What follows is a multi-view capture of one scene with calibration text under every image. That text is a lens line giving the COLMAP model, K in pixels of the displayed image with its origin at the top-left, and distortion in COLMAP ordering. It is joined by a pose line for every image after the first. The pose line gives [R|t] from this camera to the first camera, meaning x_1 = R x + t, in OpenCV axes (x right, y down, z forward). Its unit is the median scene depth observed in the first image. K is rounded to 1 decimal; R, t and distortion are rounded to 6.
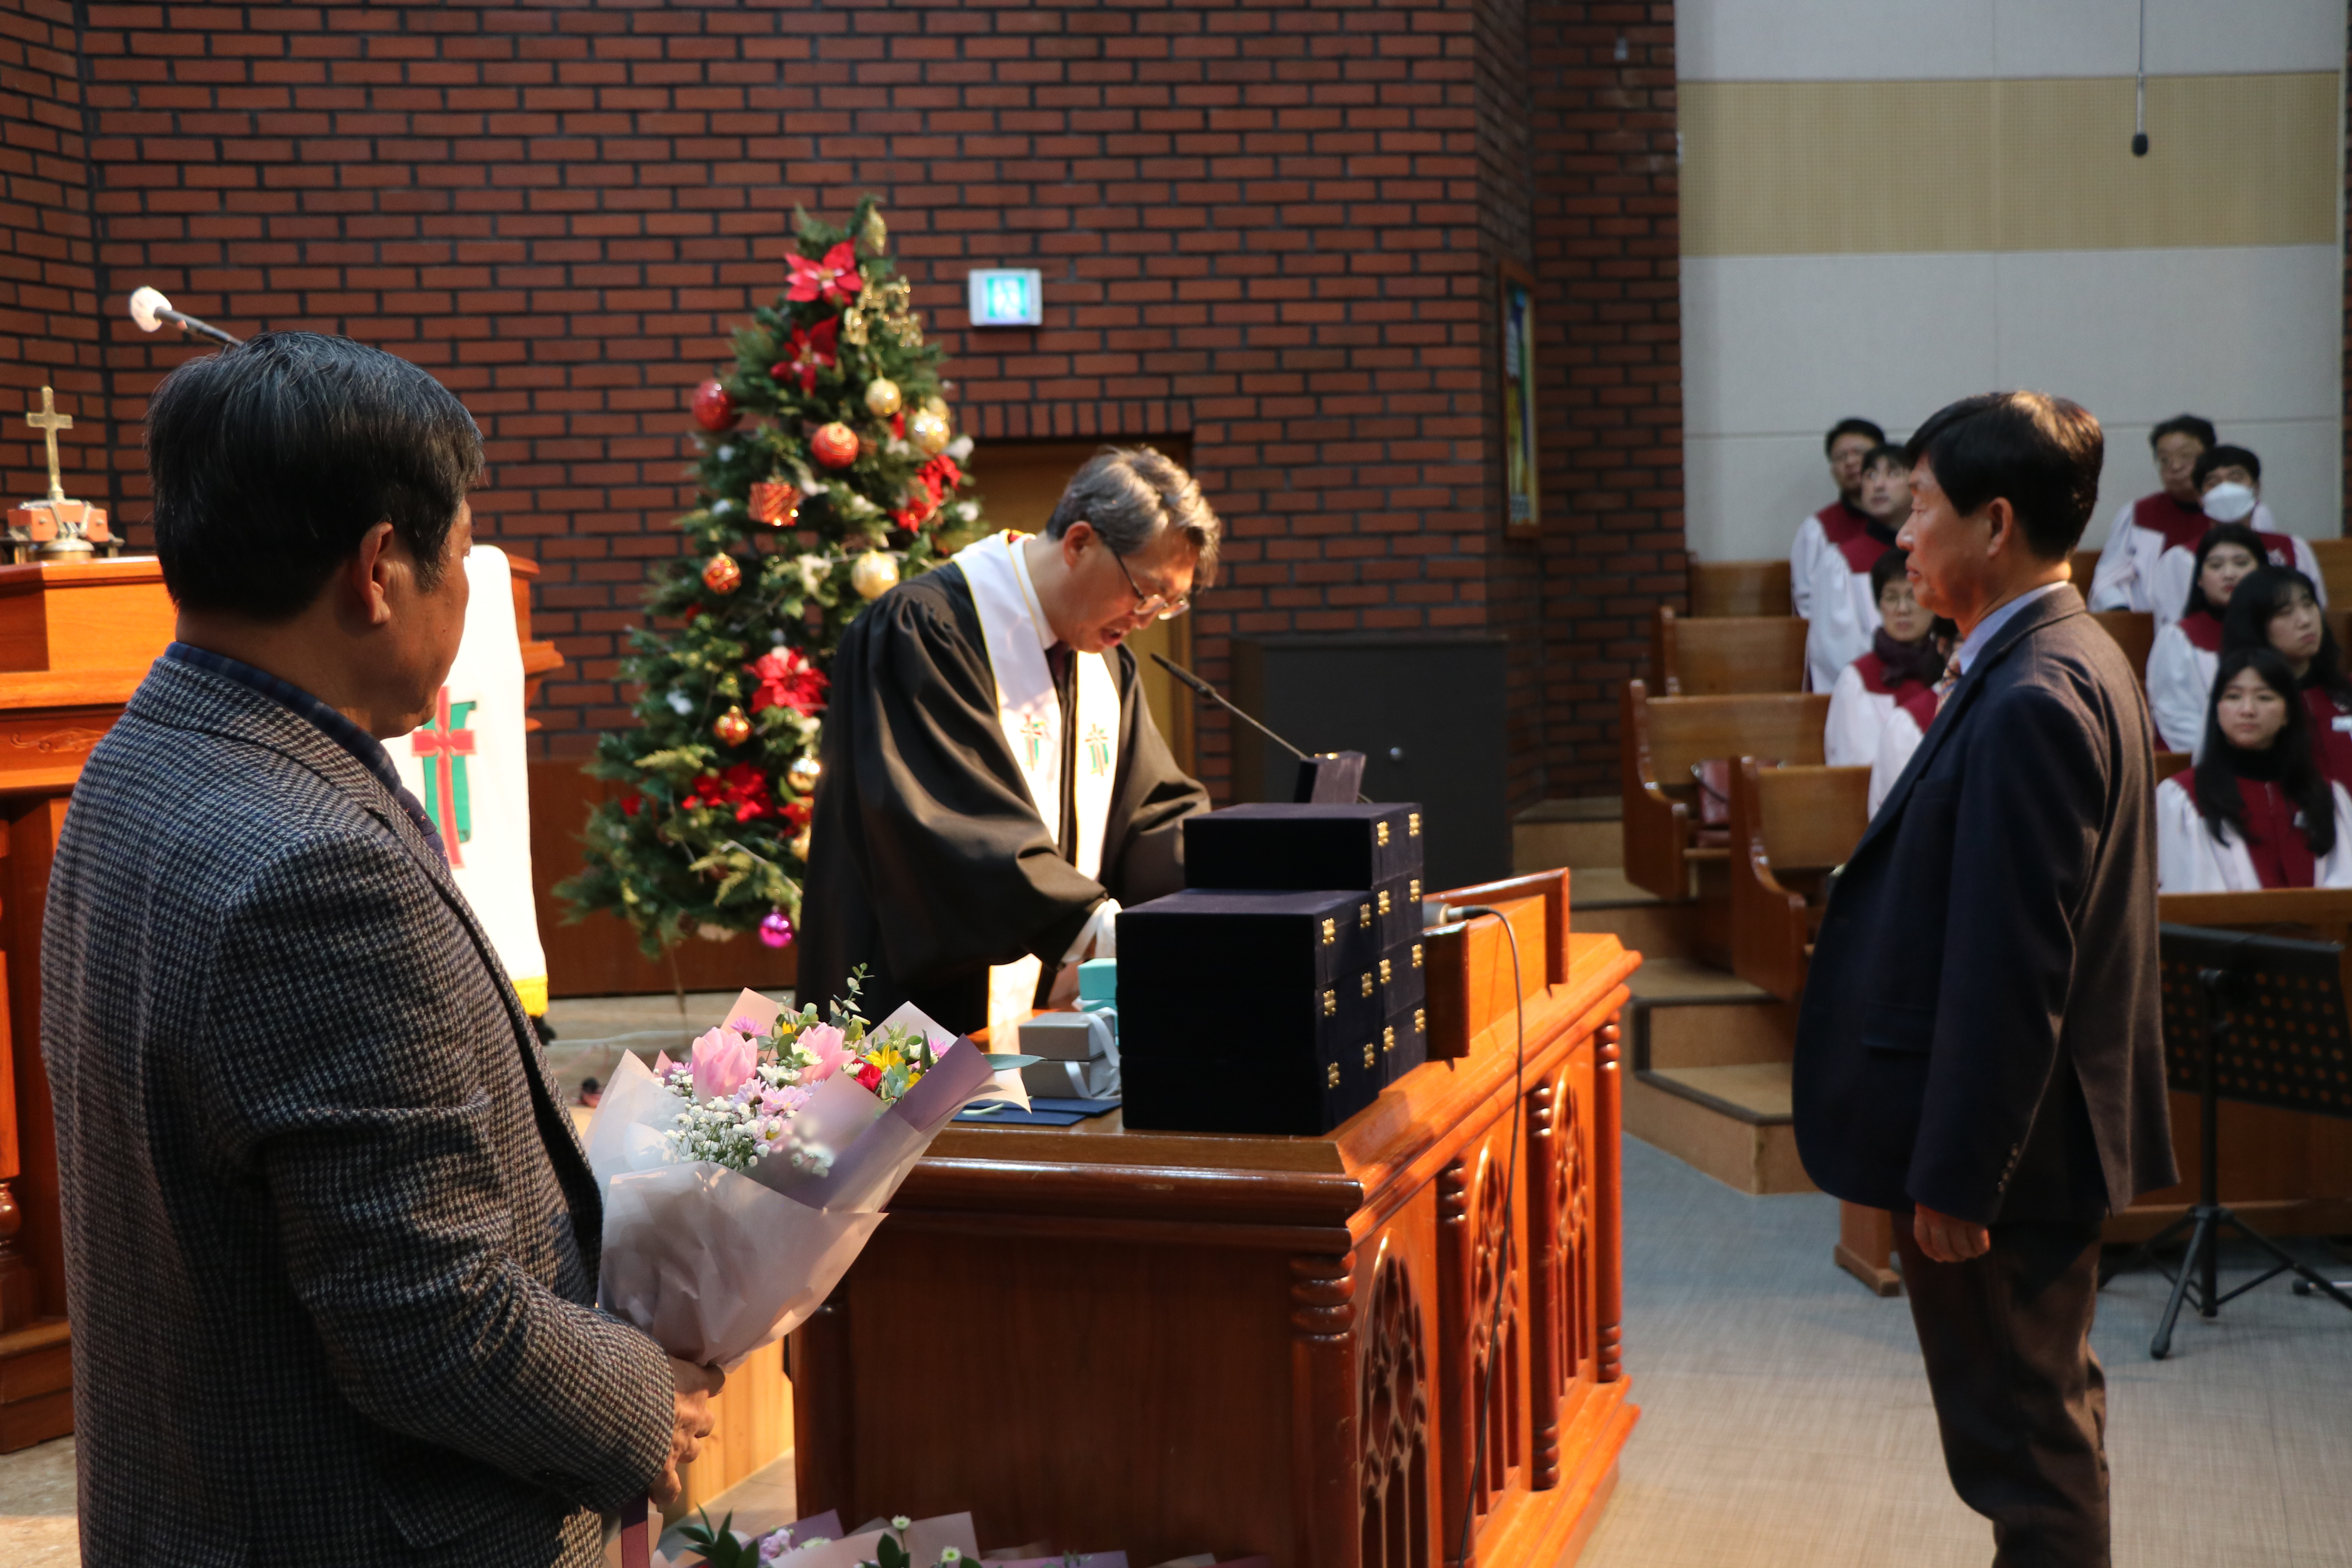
lens RADIAL K [[2913.8, 0, 1186.9], [0, 2913.8, 813.2], [0, 0, 1]] dist [-0.049358, 0.407667]
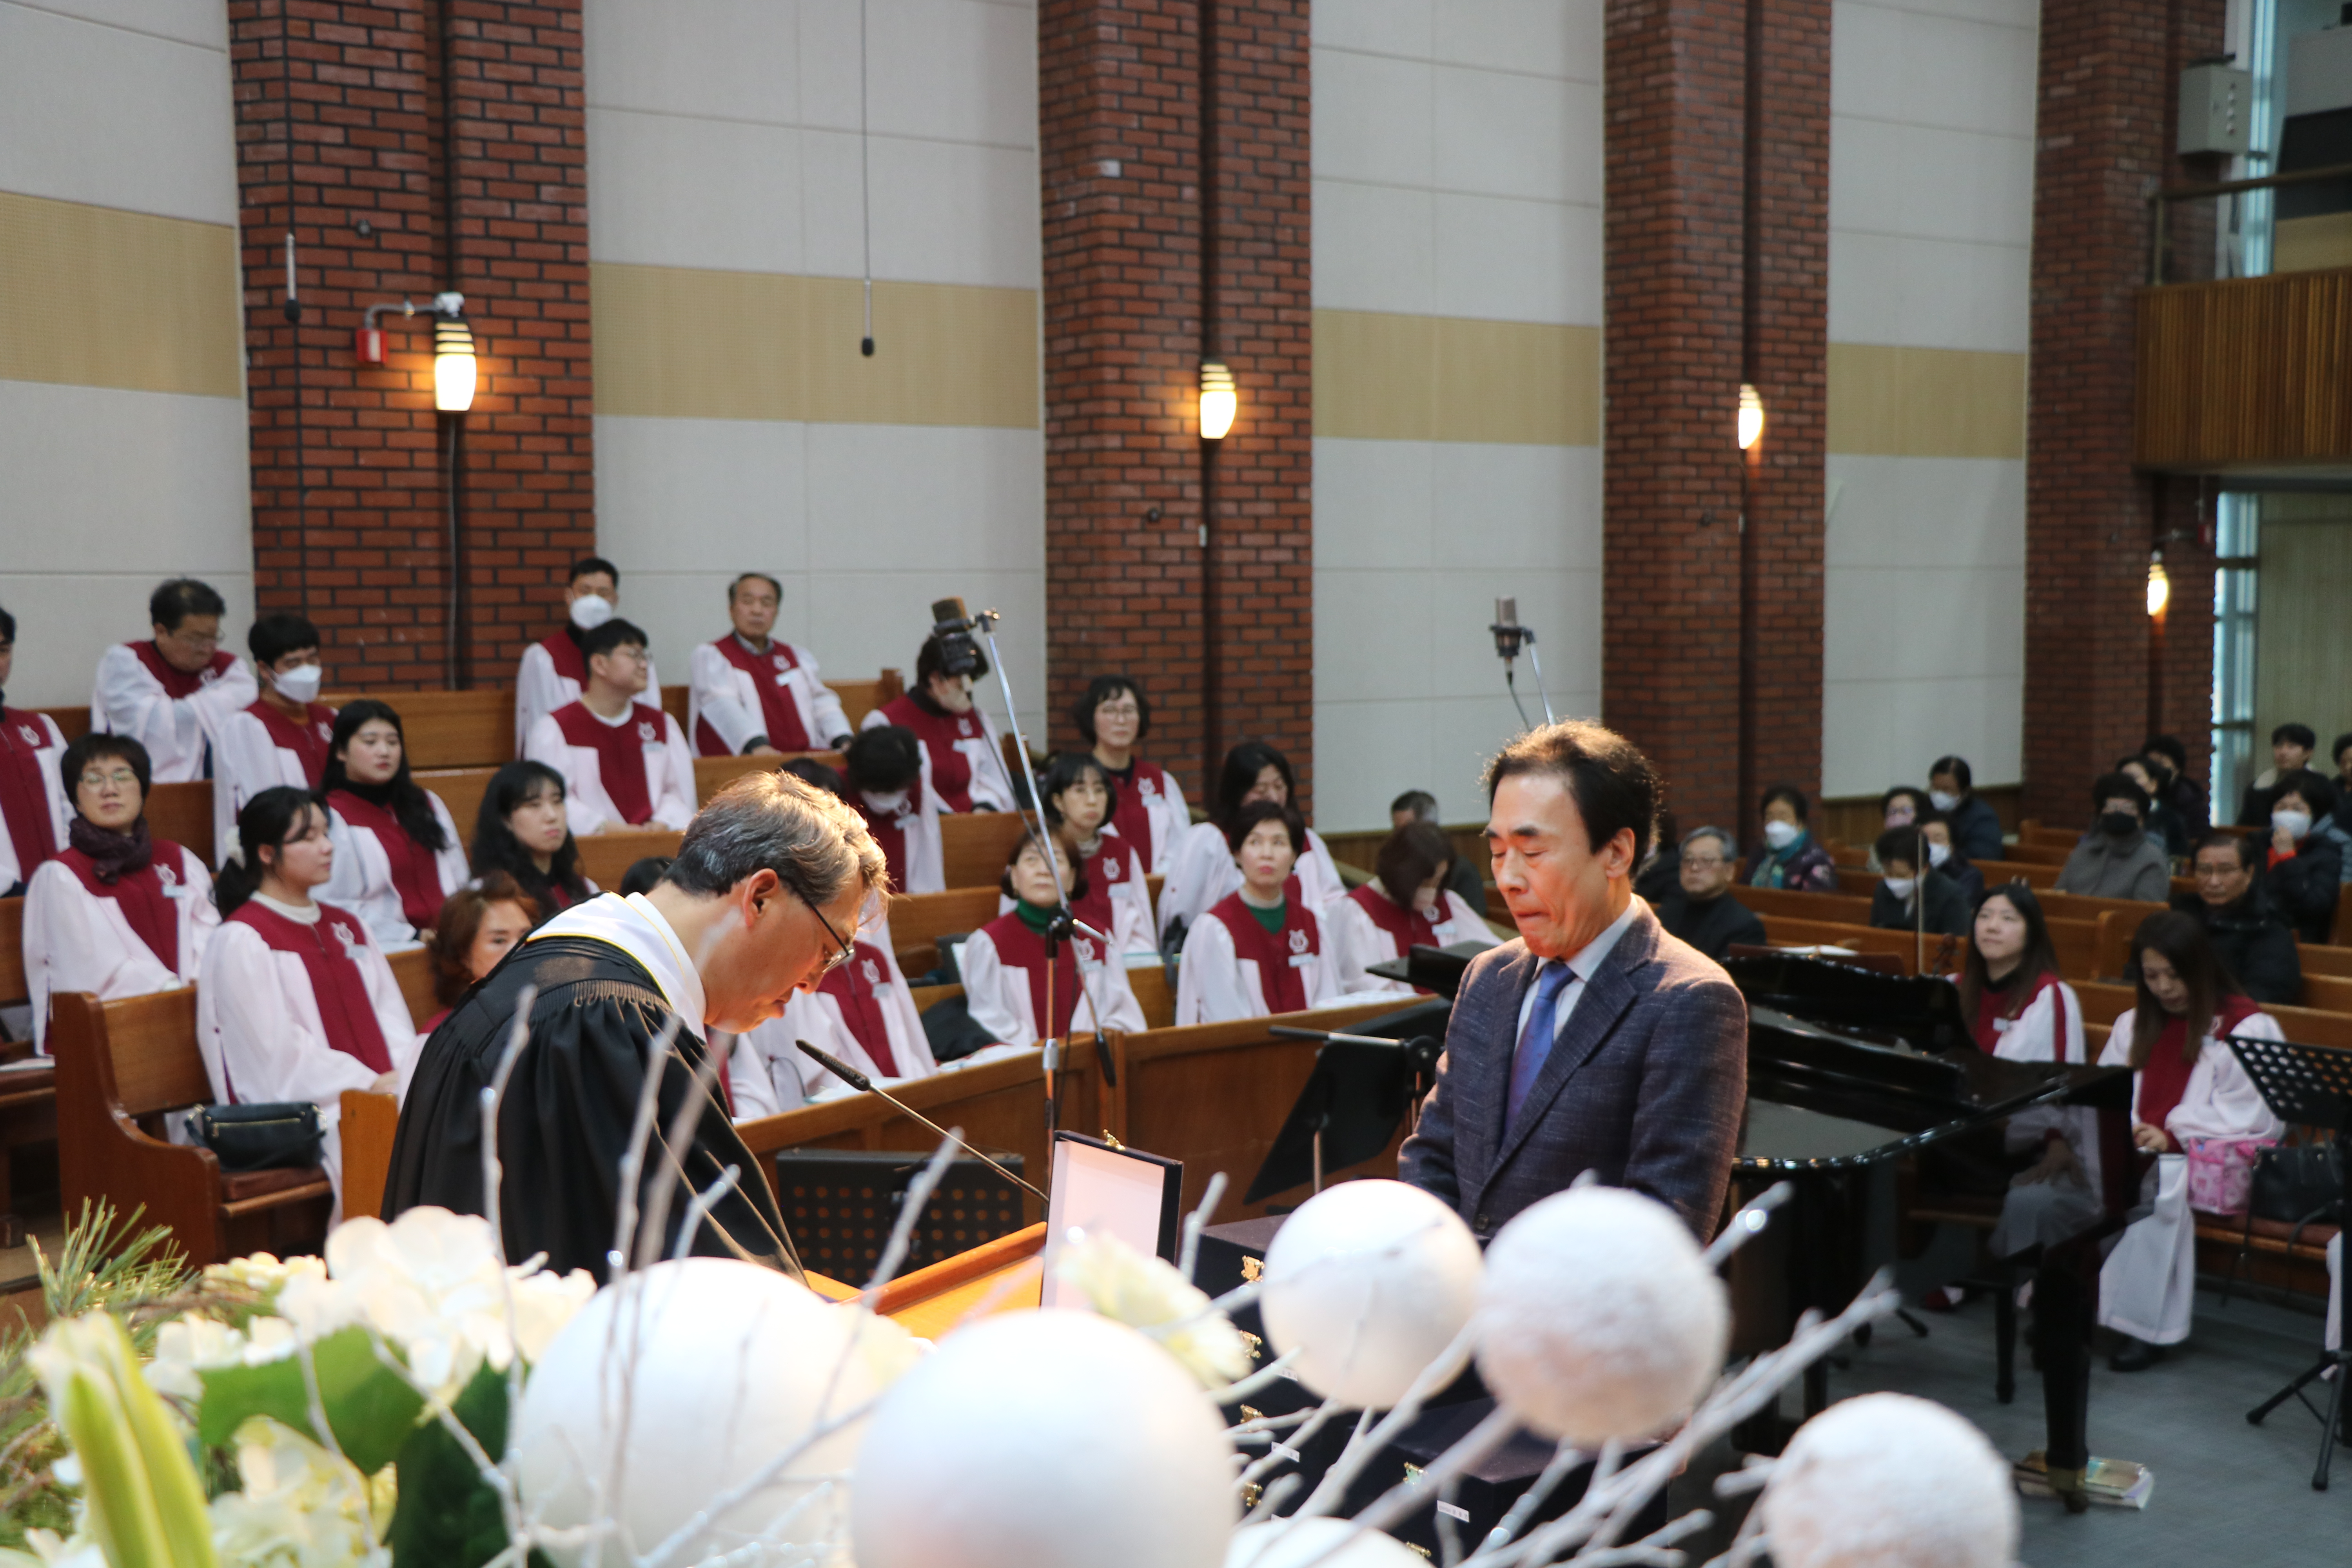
lens RADIAL K [[2923.5, 0, 1185.6], [0, 2923.5, 813.9], [0, 0, 1]] dist [-0.049689, 0.419977]
pose [[0.576132, -0.035838, 0.816571, -0.288861], [0.049713, 0.998725, 0.008758, -0.056481], [-0.815844, 0.035549, 0.577179, 0.208220]]
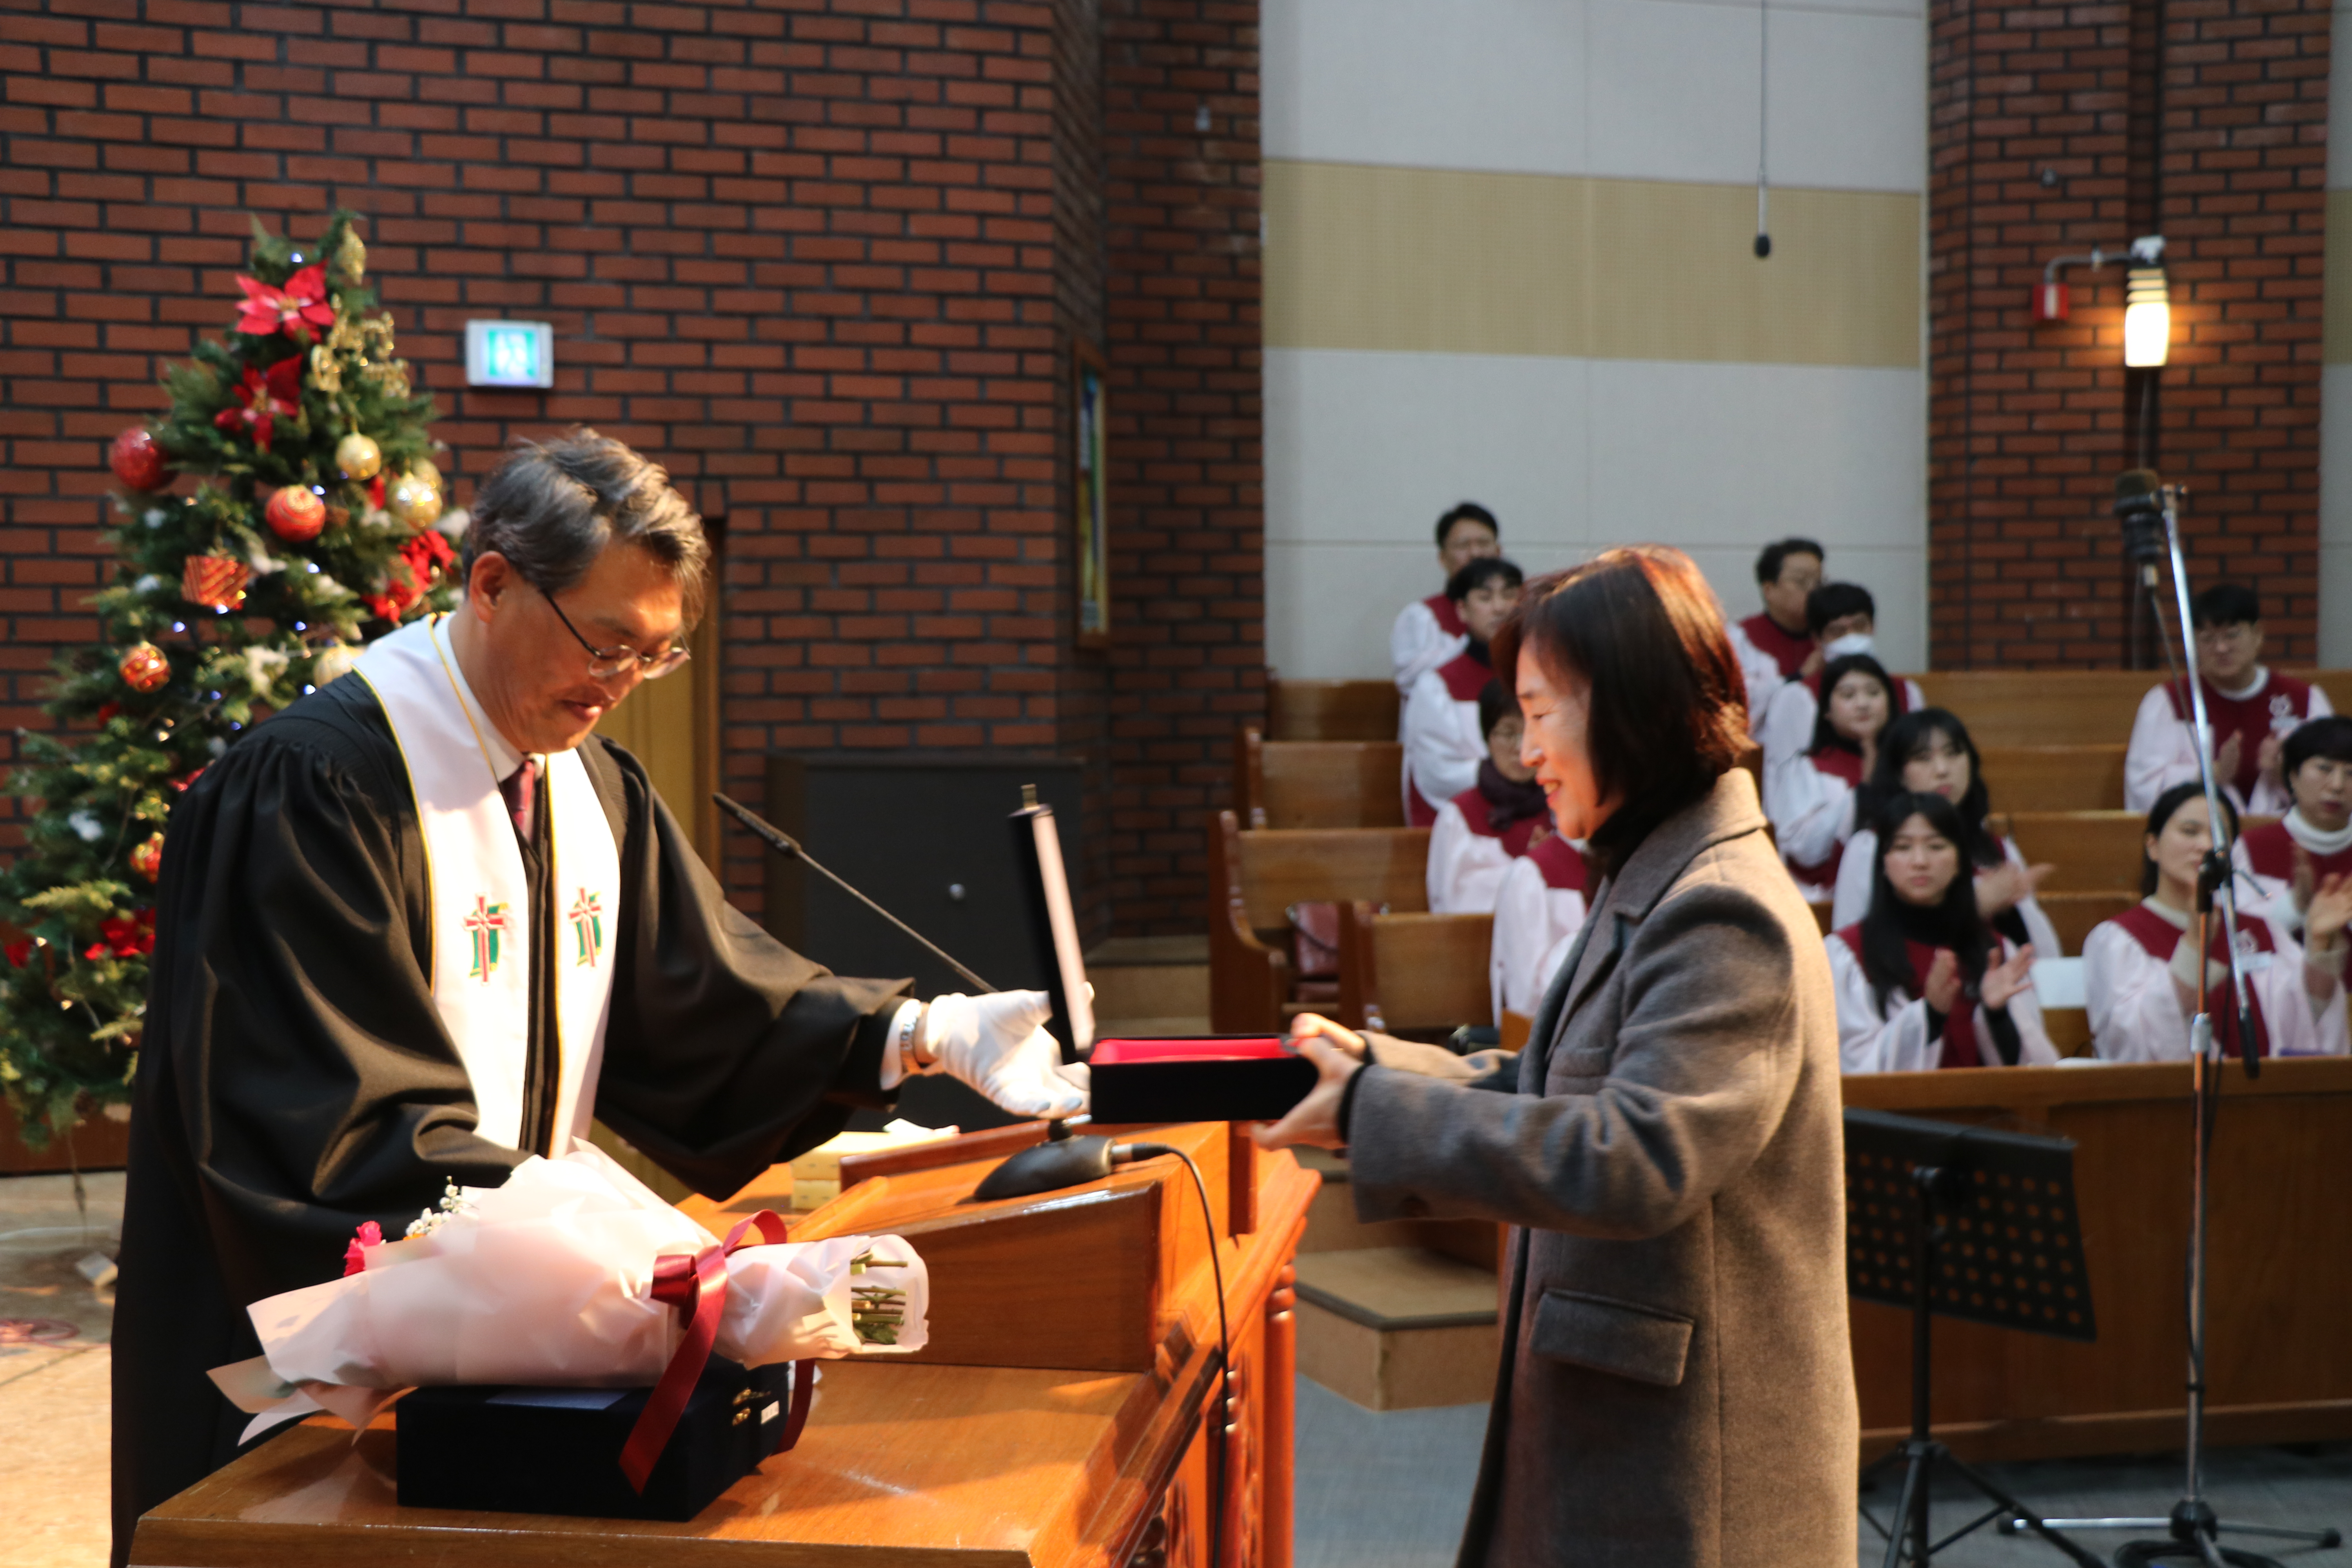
lens RADIAL K [[2929.9, 0, 1185.7], [0, 2929.9, 812.4], [0, 0, 1]] dist [-0.047852, 0.418559]
pose [[0.985112, 0.017116, 0.171062, -0.011003], [-0.010785, 0.999225, -0.037868, -0.011013], [-0.171577, 0.035459, 0.984532, 0.117170]]
